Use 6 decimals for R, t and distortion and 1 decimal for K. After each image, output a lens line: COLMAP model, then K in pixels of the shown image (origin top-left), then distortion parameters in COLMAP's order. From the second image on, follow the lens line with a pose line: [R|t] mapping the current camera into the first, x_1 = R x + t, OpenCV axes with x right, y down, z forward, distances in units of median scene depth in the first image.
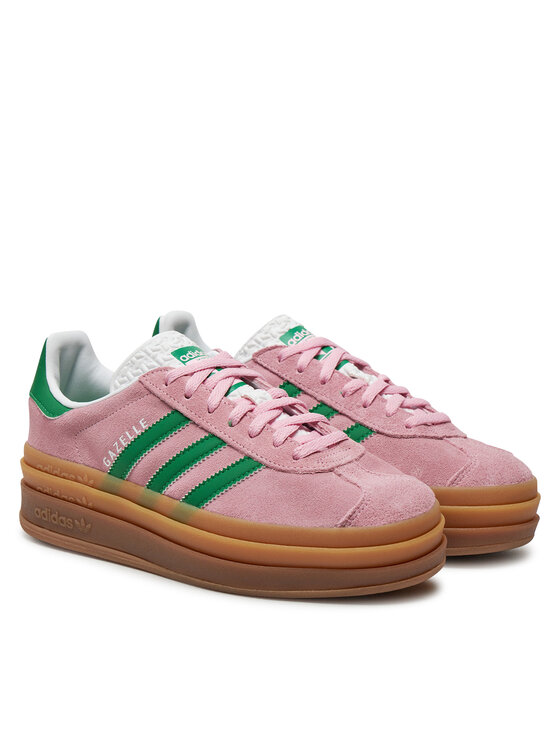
lens RADIAL K [[2150.4, 0, 279.9], [0, 2150.4, 372.6], [0, 0, 1]] dist [0.100667, 0.000000]
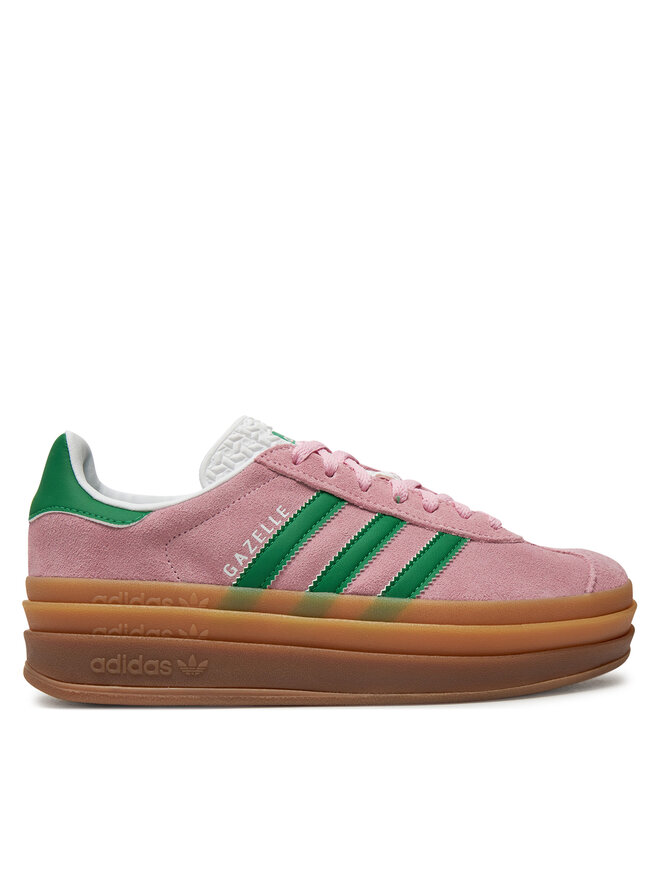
lens RADIAL K [[1226.5, 0, 332.4], [0, 1226.5, 440.8], [0, 0, 1]] dist [-0.030832, 0.000000]
pose [[0.748477, 0.022747, 0.662770, -0.338024], [0.143119, 0.970320, -0.194928, 0.086273], [-0.647533, 0.240754, 0.723007, 0.662327]]
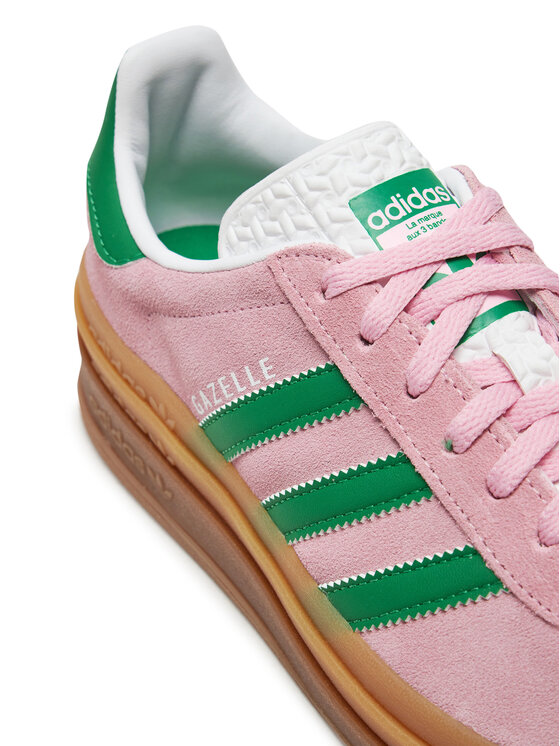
lens RADIAL K [[1761.6, 0, 279.4], [0, 1761.6, 373.1], [0, 0, 1]] dist [-0.152874, 0.000000]
pose [[0.965697, 0.160543, -0.204097, 0.012354], [-0.036761, 0.862586, 0.504573, -0.155753], [0.257057, -0.479762, 0.838898, 0.694686]]
